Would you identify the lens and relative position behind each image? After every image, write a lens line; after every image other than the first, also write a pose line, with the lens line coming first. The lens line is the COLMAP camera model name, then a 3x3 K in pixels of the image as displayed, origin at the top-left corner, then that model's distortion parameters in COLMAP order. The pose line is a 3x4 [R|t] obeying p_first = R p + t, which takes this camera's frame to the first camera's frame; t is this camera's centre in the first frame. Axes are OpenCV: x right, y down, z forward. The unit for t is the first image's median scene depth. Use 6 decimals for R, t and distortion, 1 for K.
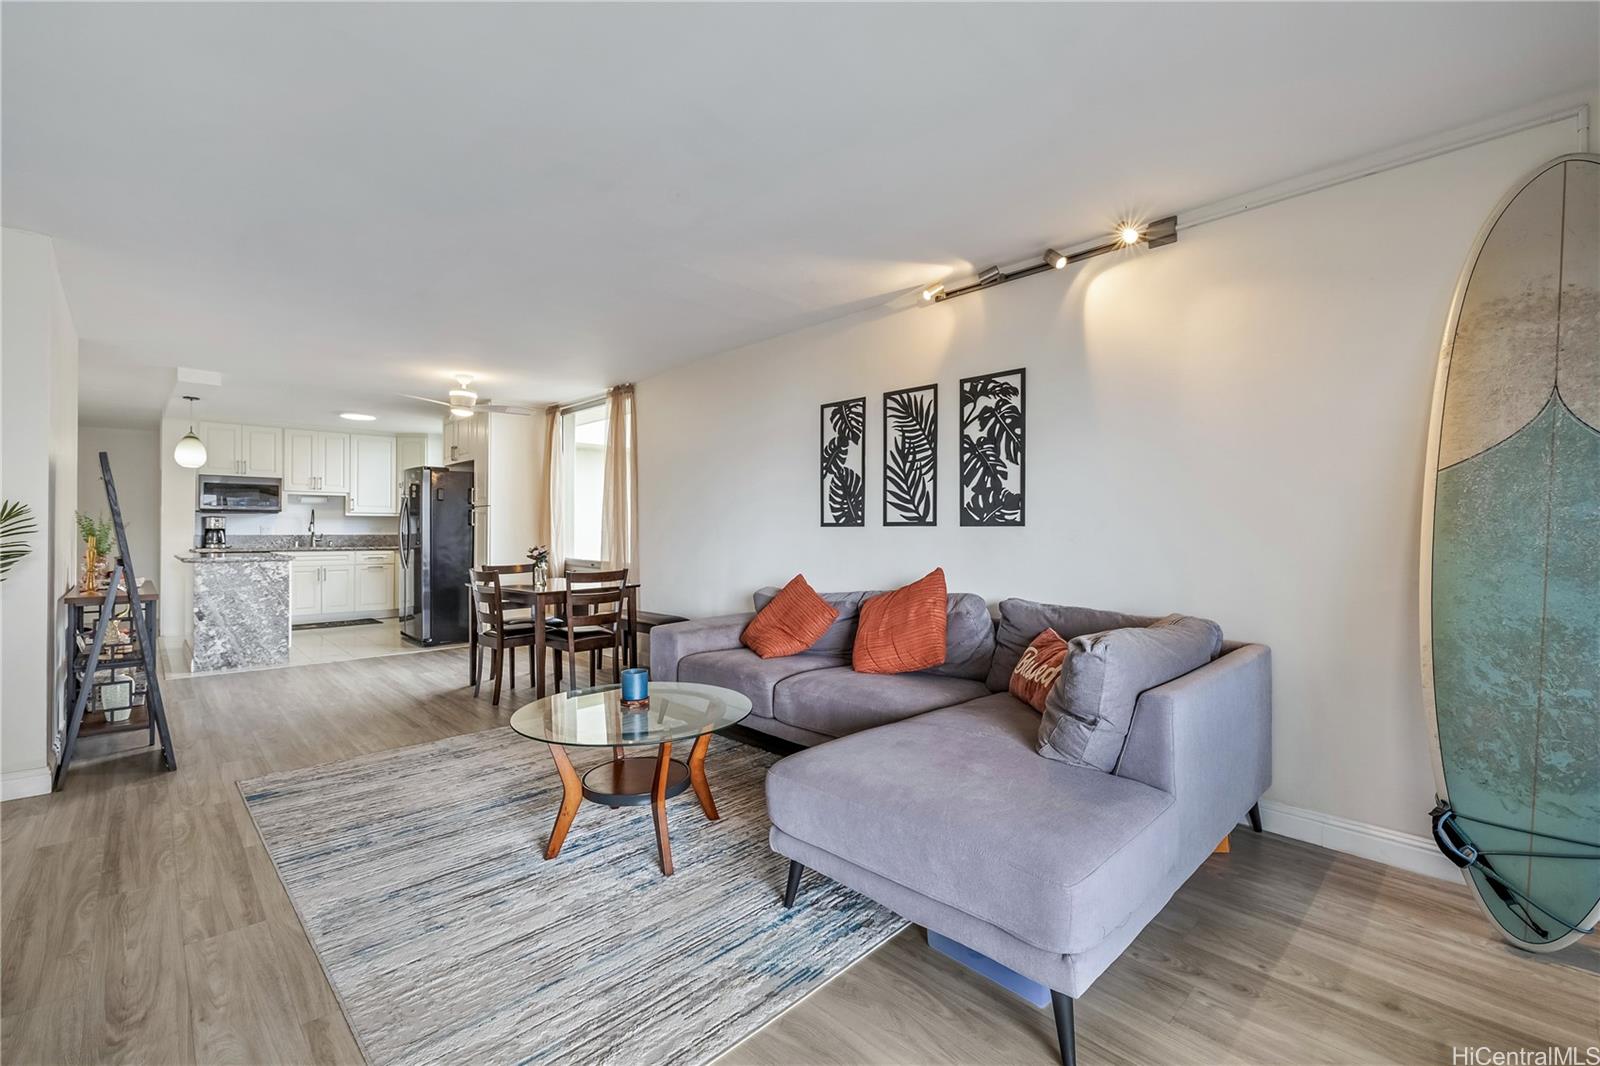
lens RADIAL K [[689.1, 0, 802.6], [0, 689.1, 530.0], [0, 0, 1]] dist [0.000367, -0.000078]
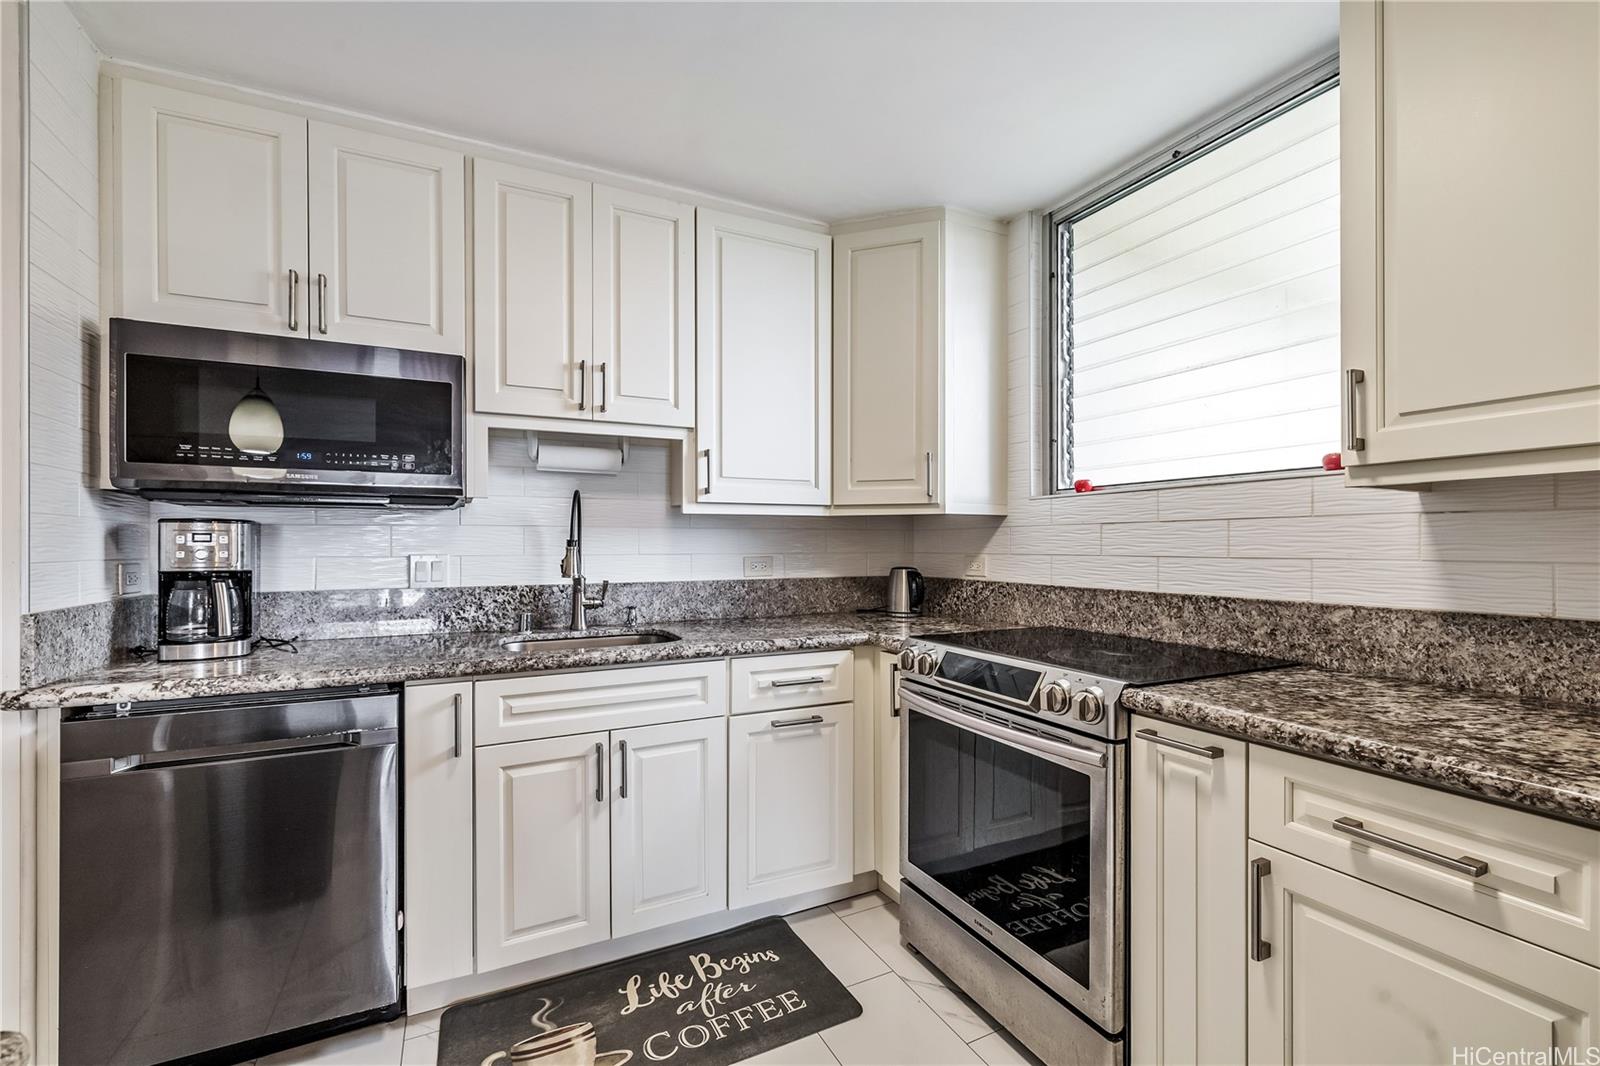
lens RADIAL K [[689.1, 0, 797.1], [0, 689.1, 539.5], [0, 0, 1]] dist [0.000367, -0.000078]
pose [[0.954570, -0.007137, -0.297900, -0.558812], [0.007217, 0.999974, -0.000829, -0.010108], [0.297898, -0.001359, 0.954597, 0.783993]]
